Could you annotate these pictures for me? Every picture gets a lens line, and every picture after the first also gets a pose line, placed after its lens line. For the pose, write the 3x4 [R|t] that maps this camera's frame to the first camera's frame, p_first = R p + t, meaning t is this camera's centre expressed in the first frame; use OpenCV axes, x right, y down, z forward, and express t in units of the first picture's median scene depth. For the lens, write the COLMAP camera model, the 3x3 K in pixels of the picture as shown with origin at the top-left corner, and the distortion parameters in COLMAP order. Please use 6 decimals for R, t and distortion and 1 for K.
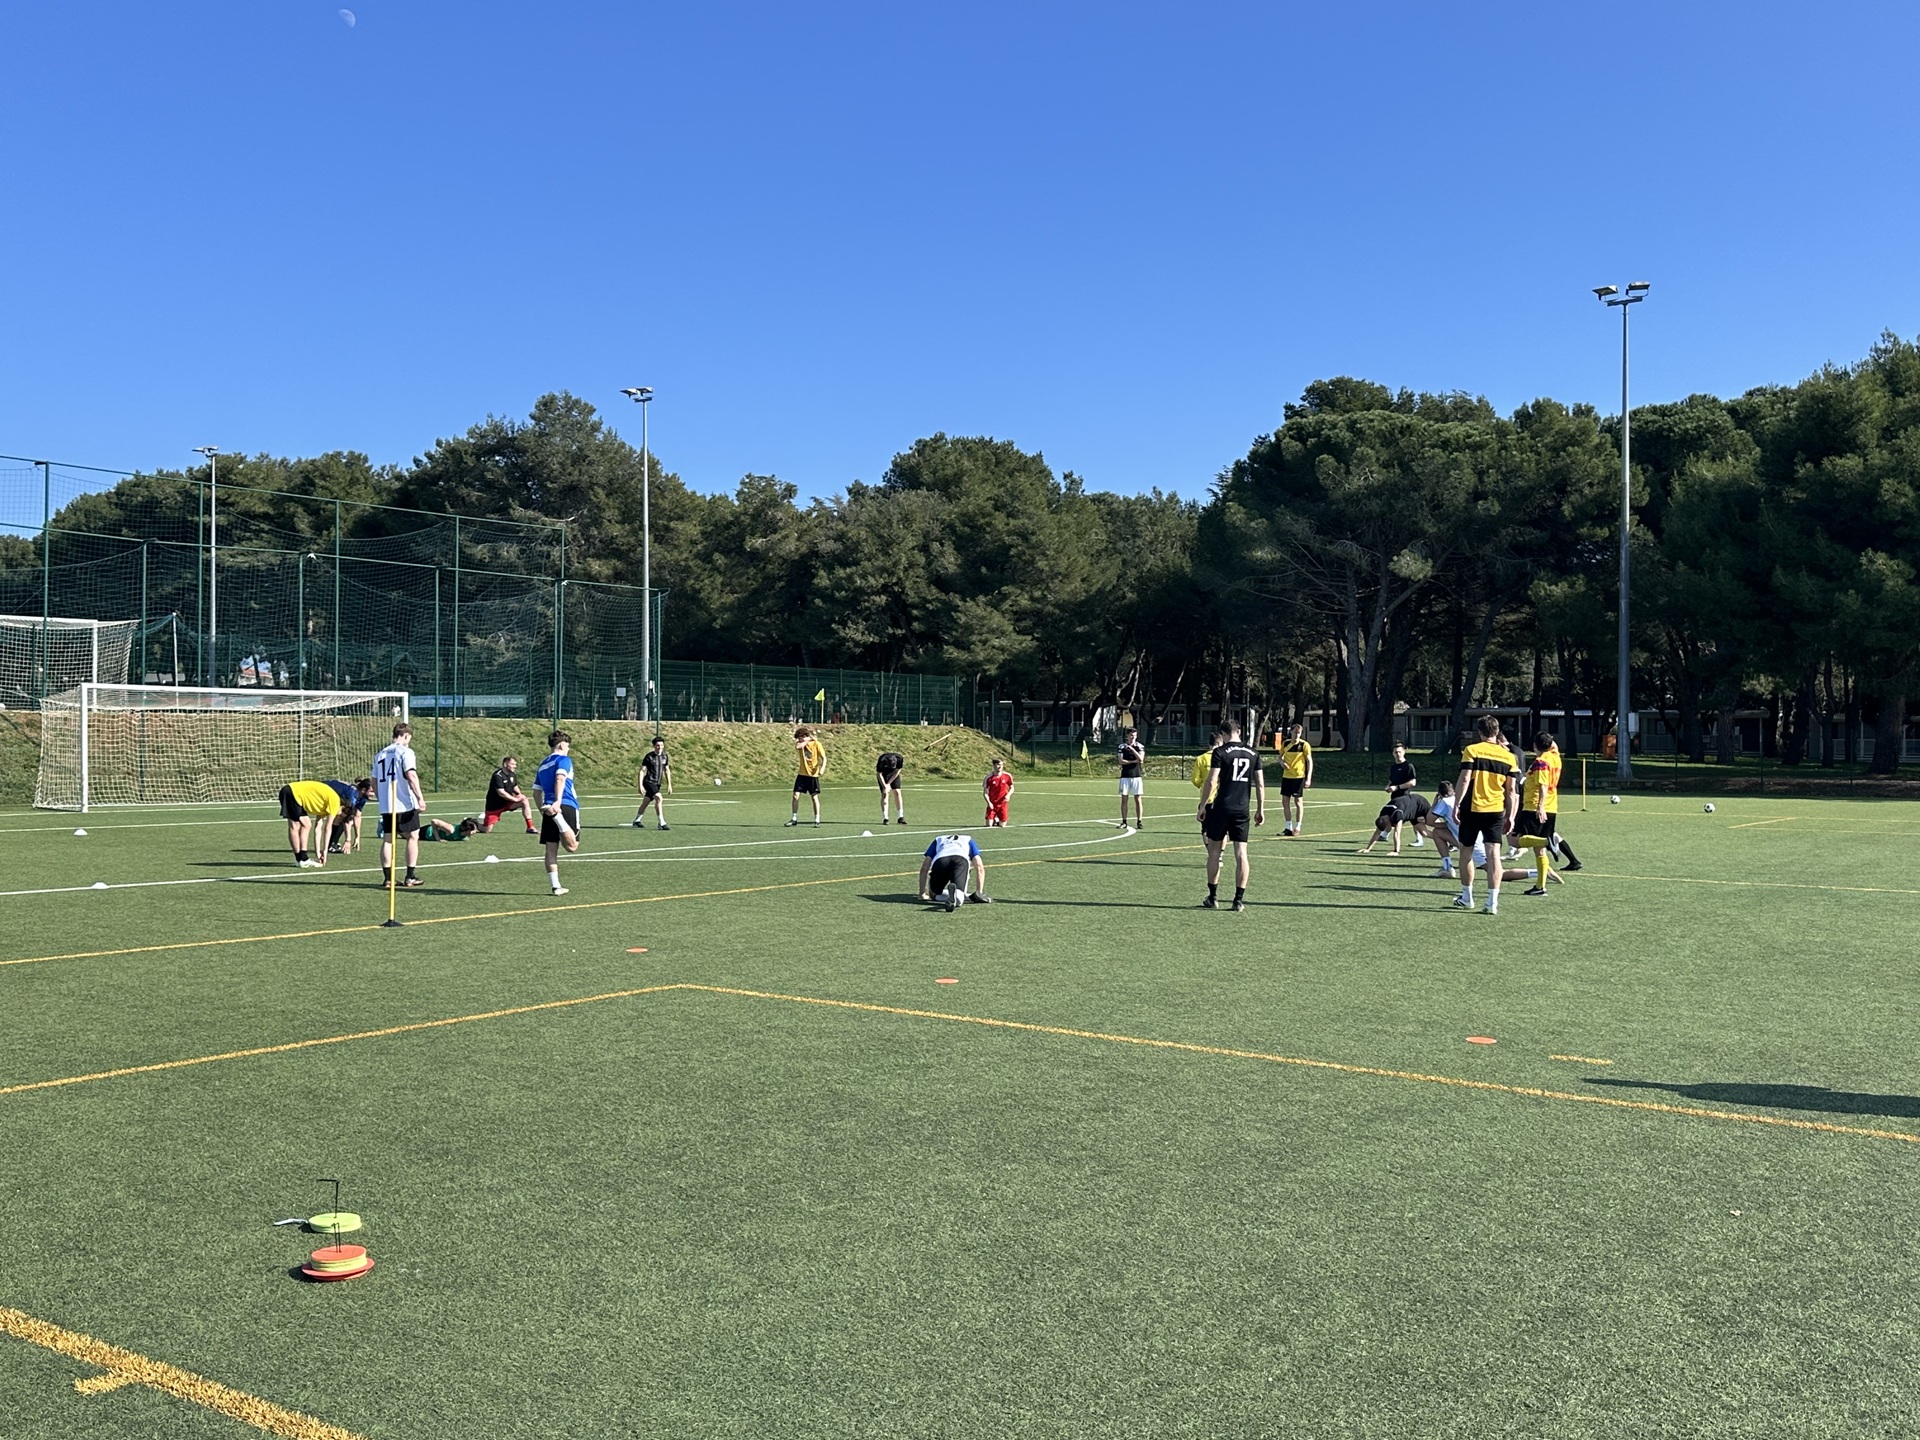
lens RADIAL K [[1796.7, 0, 970.9], [0, 1796.7, 737.0], [0, 0, 1]] dist [0.062786, 0.000000]
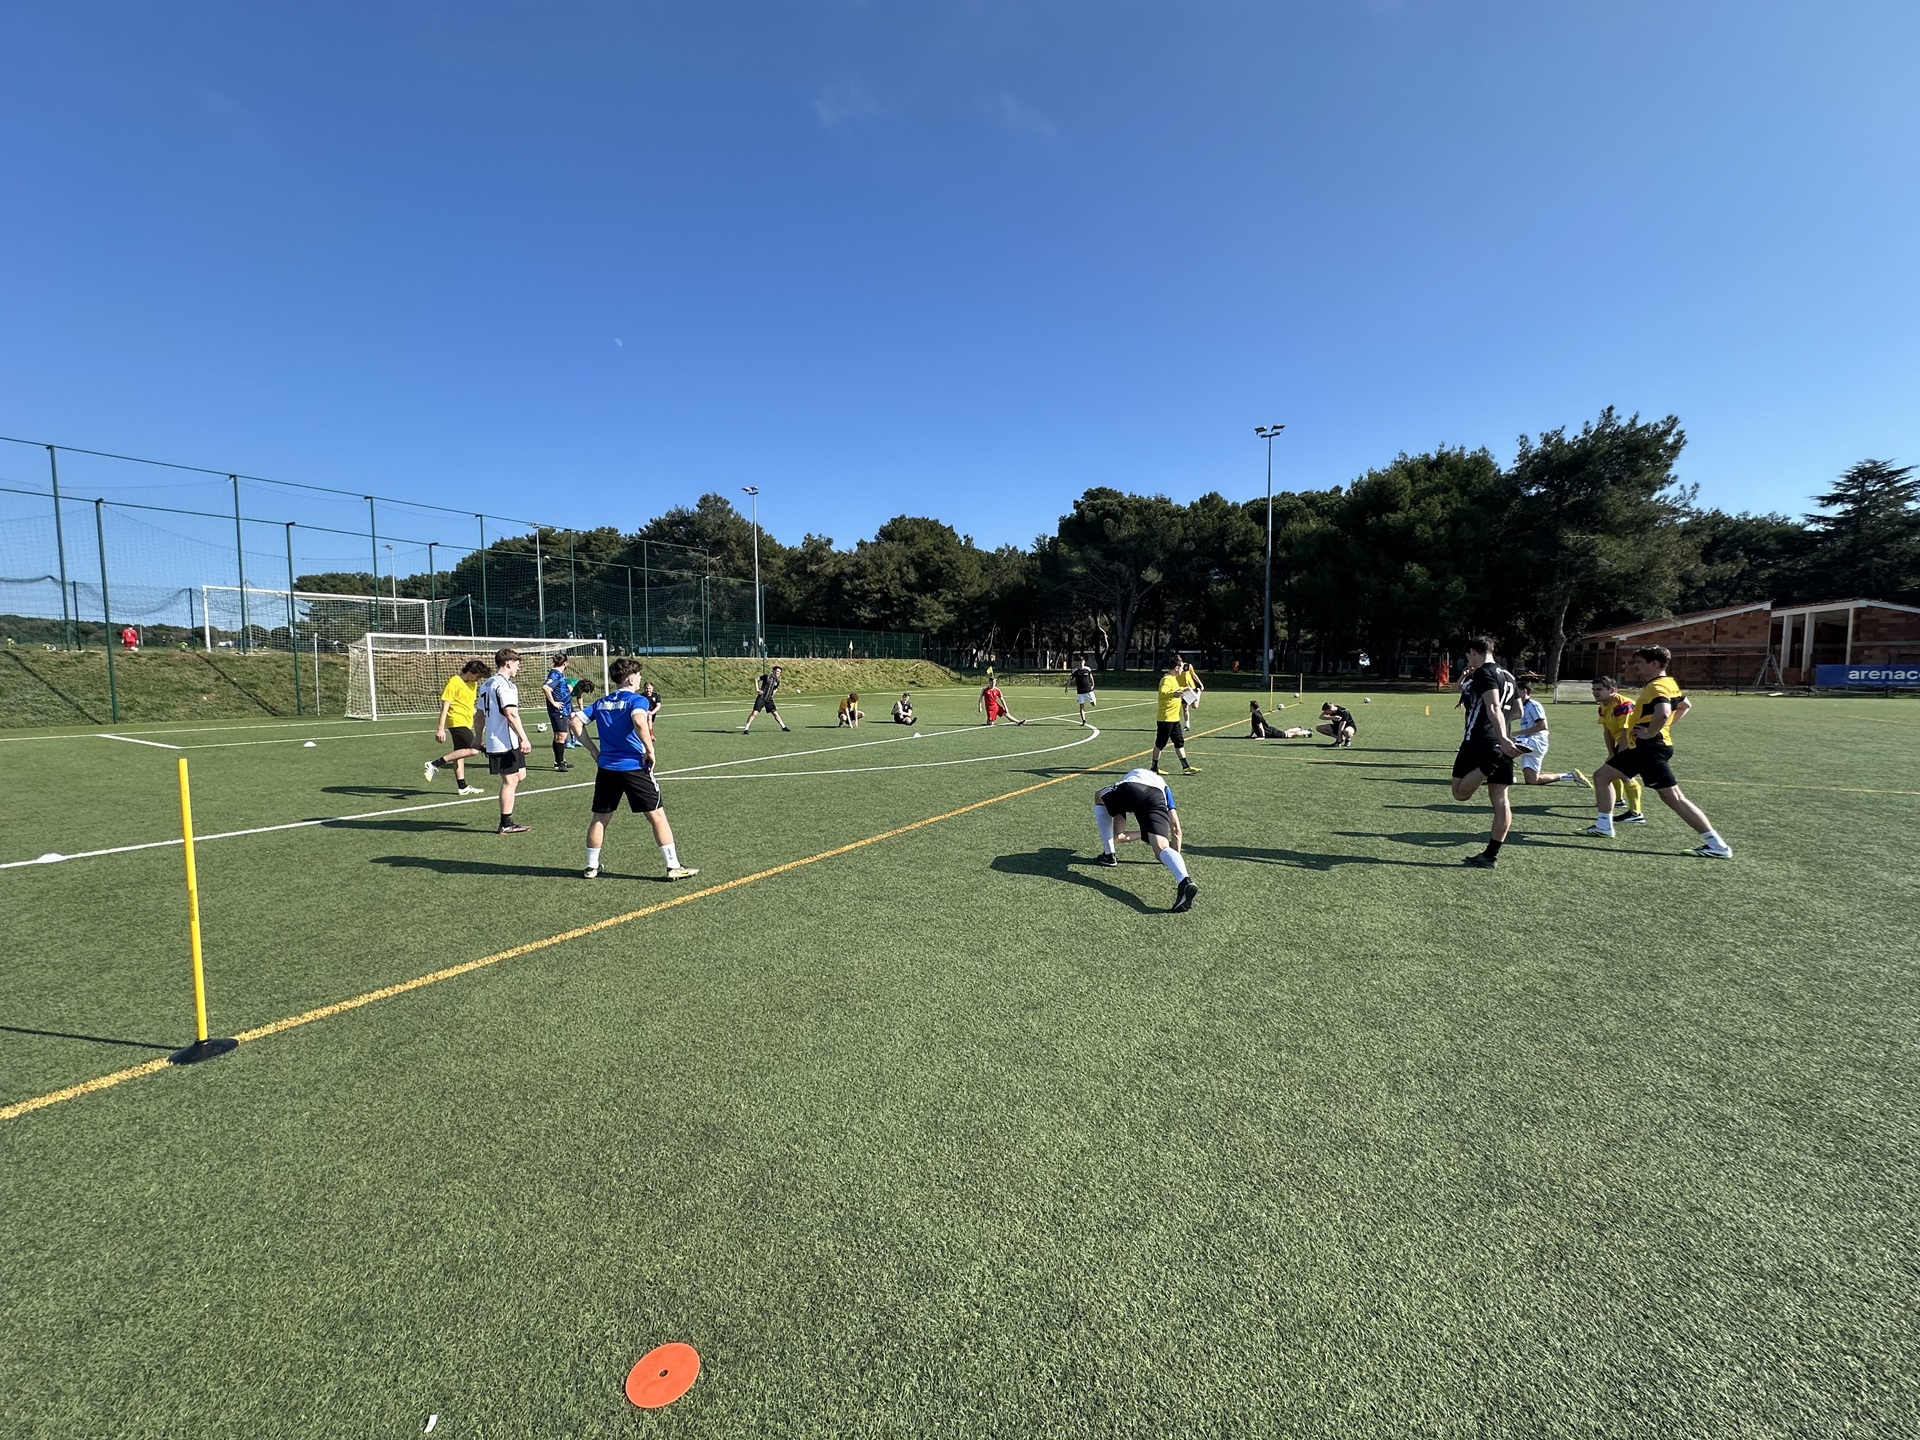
lens RADIAL K [[768.3, 0, 962.1], [0, 768.3, 725.7], [0, 0, 1]] dist [-0.008224, 0.001974]
pose [[0.997103, -0.016164, 0.074330, -0.020881], [0.010201, 0.996750, 0.079907, -0.000477], [-0.075380, -0.078917, 0.994027, 0.130251]]
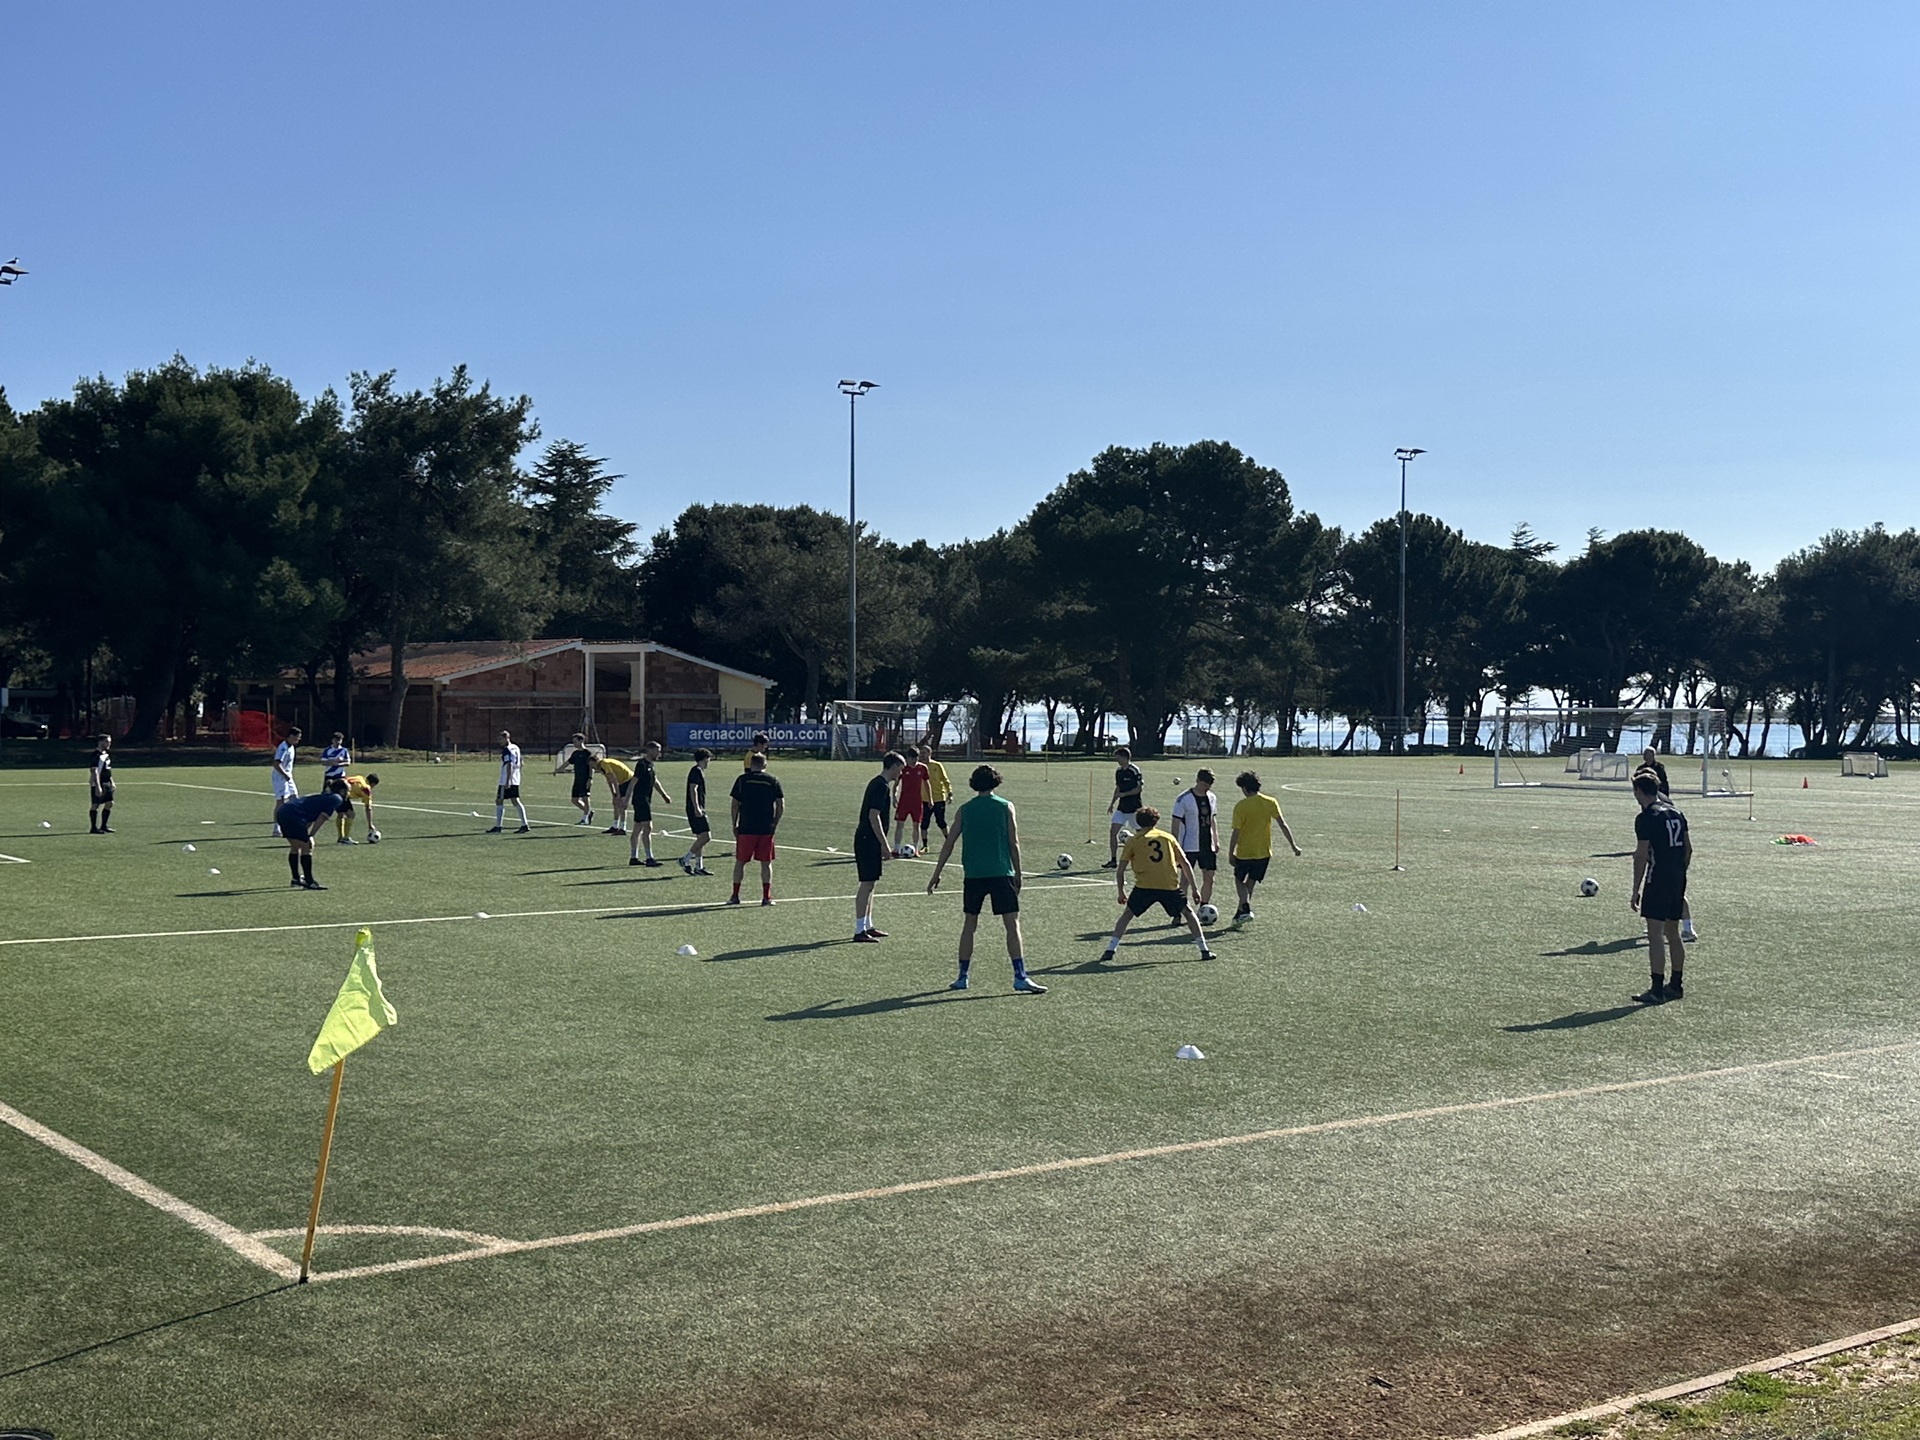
lens RADIAL K [[2276.3, 0, 941.0], [0, 2276.3, 723.0], [0, 0, 1]] dist [0.141102, 0.000000]
pose [[0.302544, -0.016263, 0.952997, -0.480664], [-0.011771, 0.999714, 0.020797, -0.019245], [-0.953063, -0.017509, 0.302266, 0.072170]]
